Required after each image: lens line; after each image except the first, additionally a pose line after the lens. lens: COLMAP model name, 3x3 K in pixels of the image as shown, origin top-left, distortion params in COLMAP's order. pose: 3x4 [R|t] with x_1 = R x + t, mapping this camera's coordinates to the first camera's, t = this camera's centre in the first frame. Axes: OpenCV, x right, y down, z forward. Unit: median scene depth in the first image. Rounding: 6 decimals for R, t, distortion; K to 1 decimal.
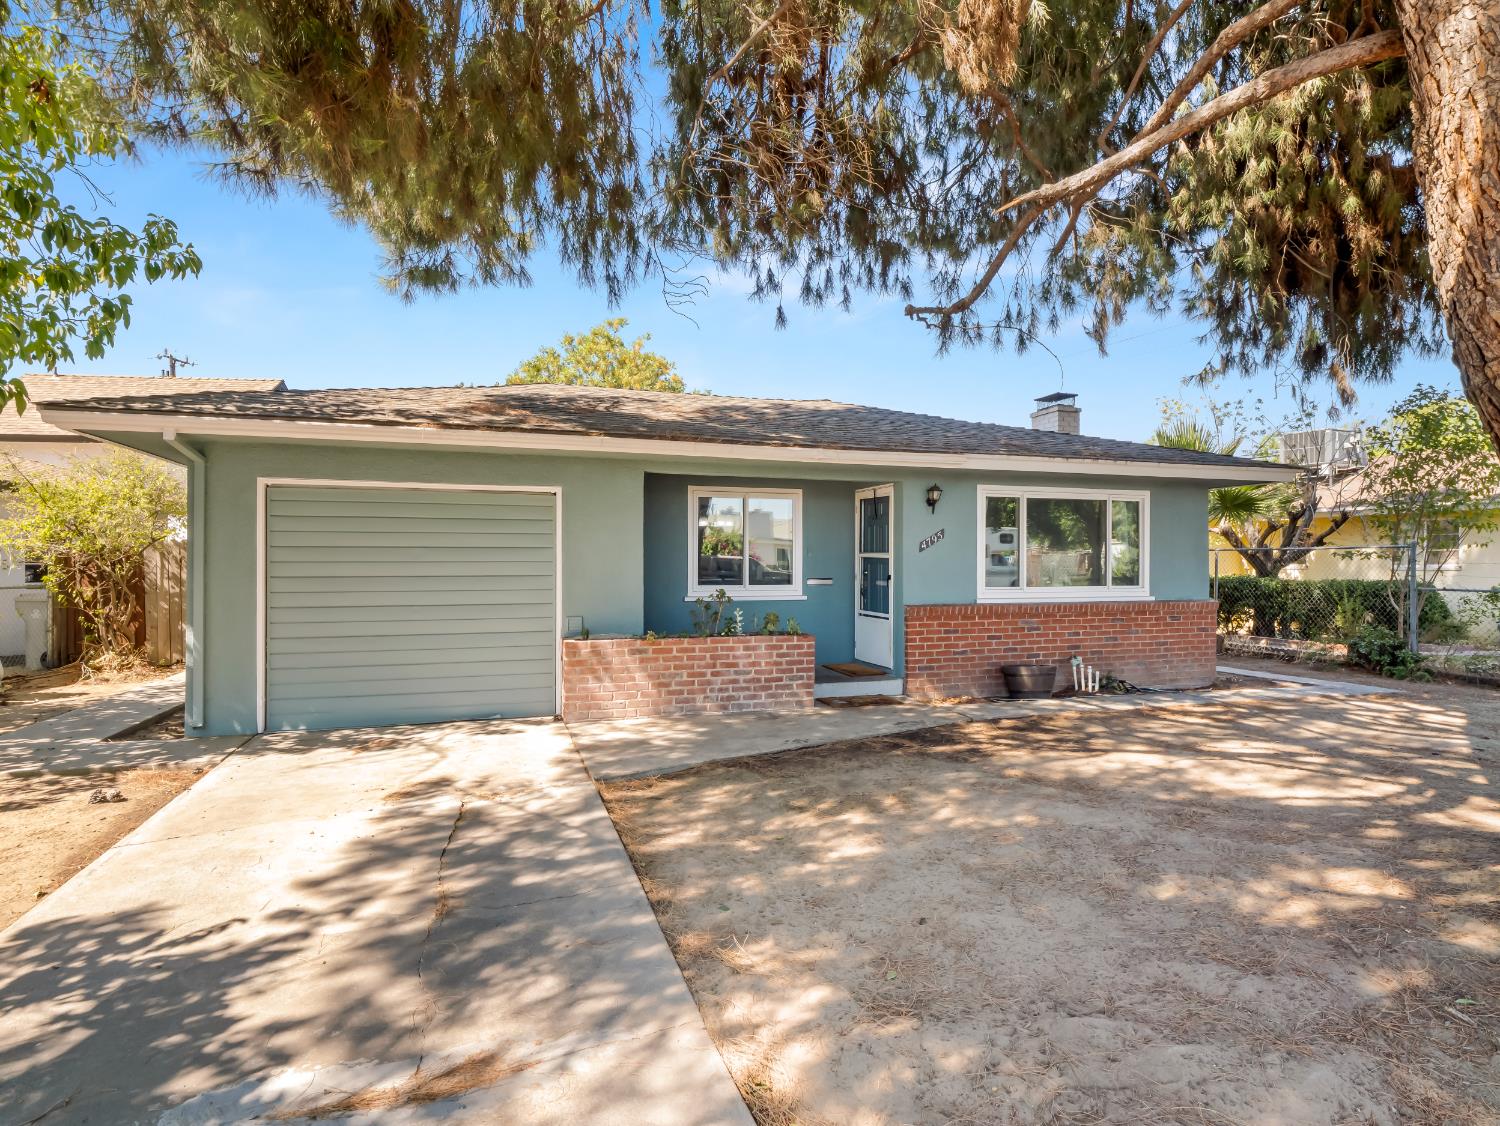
lens RADIAL K [[790.7, 0, 750.0], [0, 790.7, 563.0], [0, 0, 1]] dist [-0.001114, -0.000655]
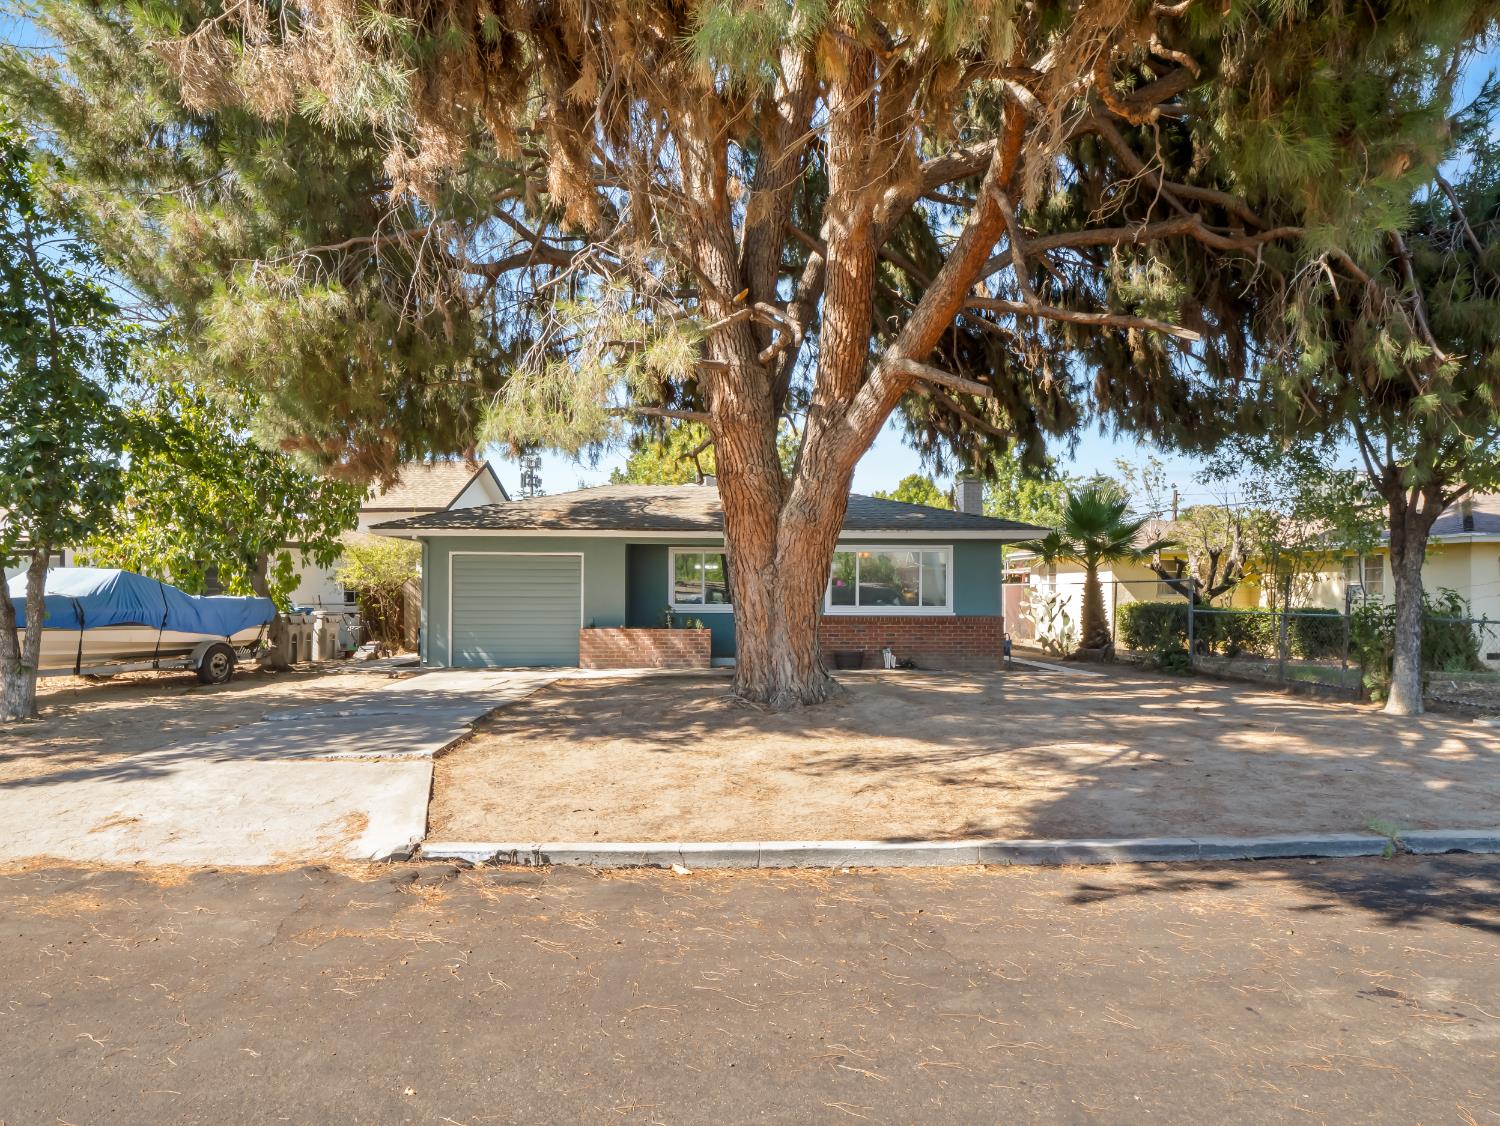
lens RADIAL K [[790.7, 0, 750.0], [0, 790.7, 563.0], [0, 0, 1]] dist [-0.001114, -0.000655]
pose [[0.970163, -0.009200, -0.242277, 0.530633], [0.002285, 0.999582, -0.028806, -0.010179], [0.242441, 0.027393, 0.969779, -0.680001]]
